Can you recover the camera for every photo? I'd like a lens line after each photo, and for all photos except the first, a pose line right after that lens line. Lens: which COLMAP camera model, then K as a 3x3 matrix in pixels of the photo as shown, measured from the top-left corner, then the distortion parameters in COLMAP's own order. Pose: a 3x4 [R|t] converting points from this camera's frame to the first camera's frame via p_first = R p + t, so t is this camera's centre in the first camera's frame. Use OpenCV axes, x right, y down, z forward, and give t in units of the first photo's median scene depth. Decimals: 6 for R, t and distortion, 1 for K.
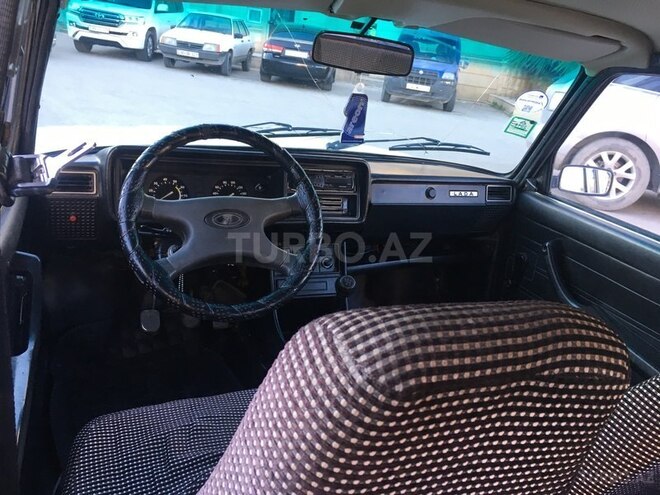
lens RADIAL K [[558.7, 0, 330.0], [0, 558.7, 247.5], [0, 0, 1]] dist [0.033911, 0.002594]
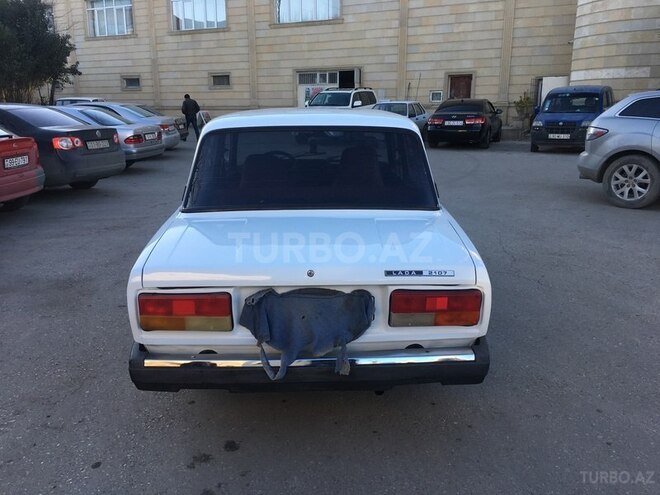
lens RADIAL K [[558.7, 0, 330.0], [0, 558.7, 247.5], [0, 0, 1]] dist [0.033911, 0.002594]
pose [[0.923610, -0.046934, -0.380451, 0.334122], [-0.000829, 0.992230, -0.124418, 0.198653], [0.383334, 0.115229, 0.916394, -0.508092]]
